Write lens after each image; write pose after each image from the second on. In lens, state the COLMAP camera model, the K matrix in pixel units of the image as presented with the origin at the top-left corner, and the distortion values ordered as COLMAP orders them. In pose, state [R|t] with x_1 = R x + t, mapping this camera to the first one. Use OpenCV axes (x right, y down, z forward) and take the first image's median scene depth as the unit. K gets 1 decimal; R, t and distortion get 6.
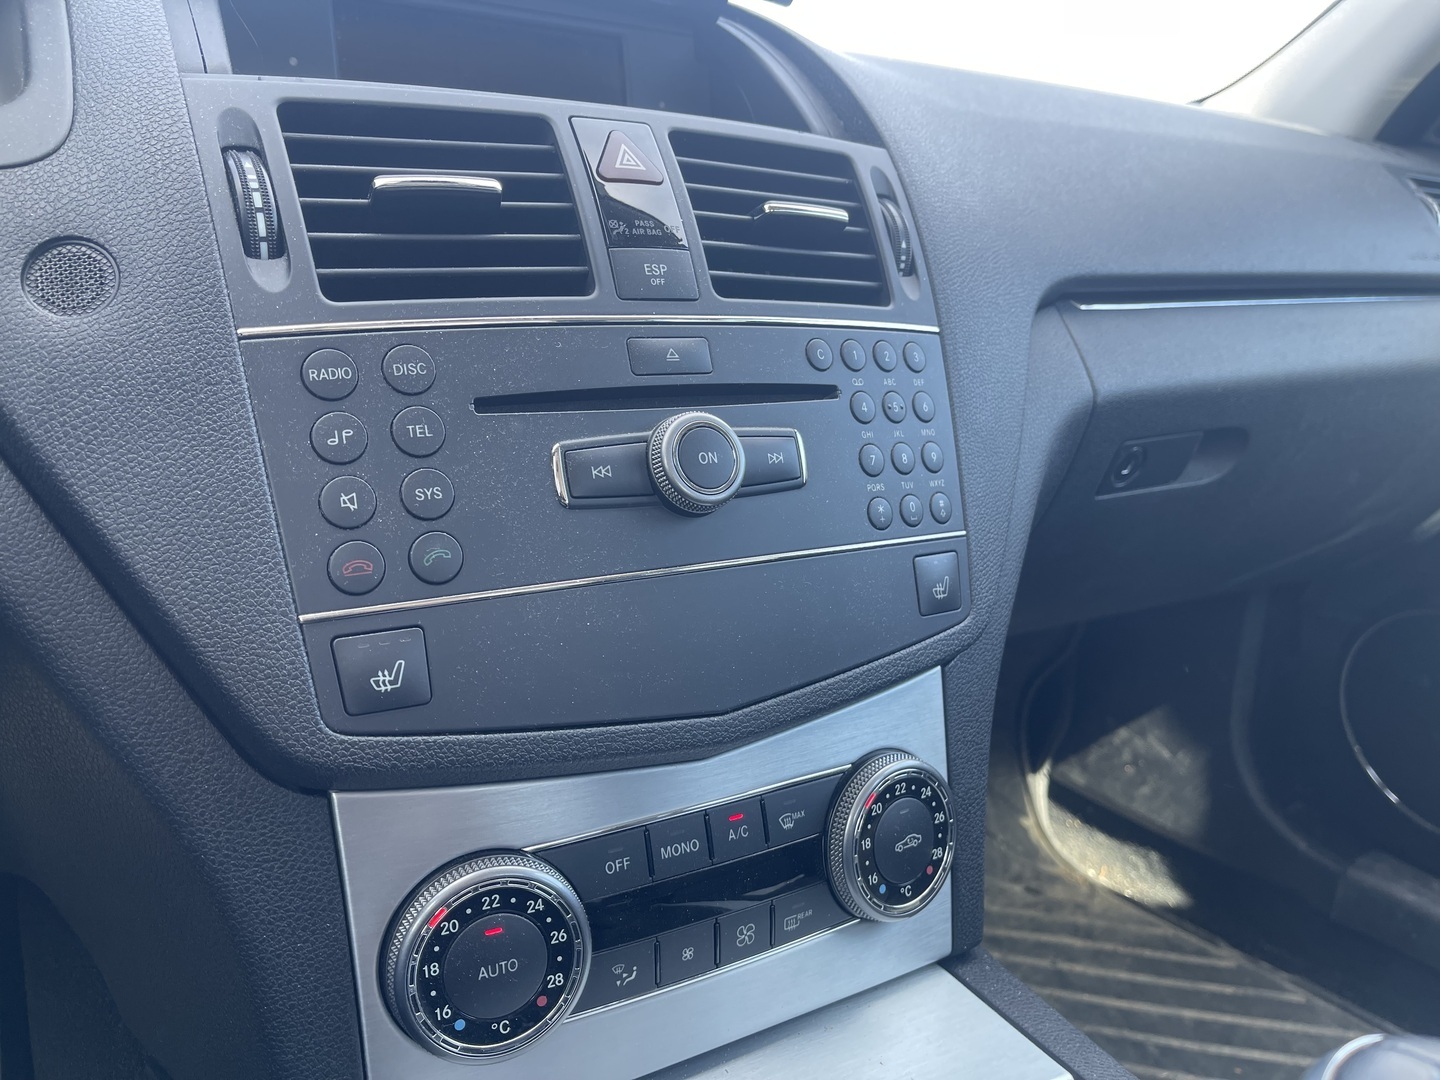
lens RADIAL K [[1050.1, 0, 726.7], [0, 1050.1, 535.6], [0, 0, 1]] dist [-0.028579, -0.002015]
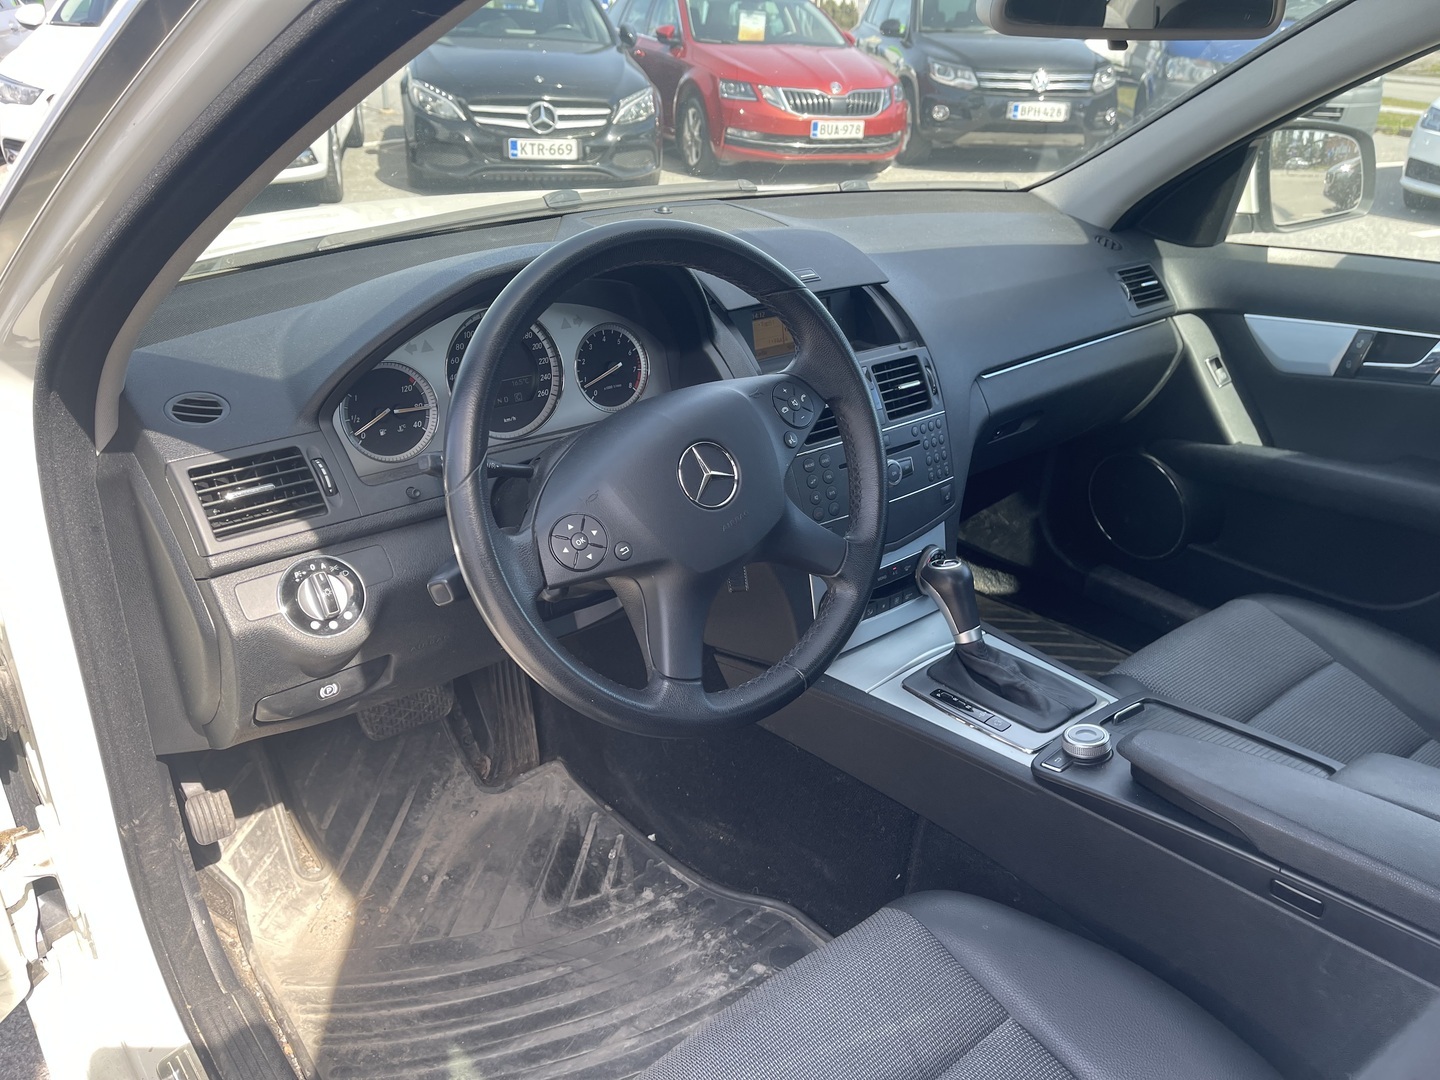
lens RADIAL K [[1050.1, 0, 715.3], [0, 1050.1, 539.7], [0, 0, 1]] dist [-0.028579, -0.002015]
pose [[0.989435, -0.072857, 0.125338, -0.641657], [0.041846, 0.971276, 0.234246, -0.422487], [-0.138804, -0.226526, 0.964064, -1.434621]]
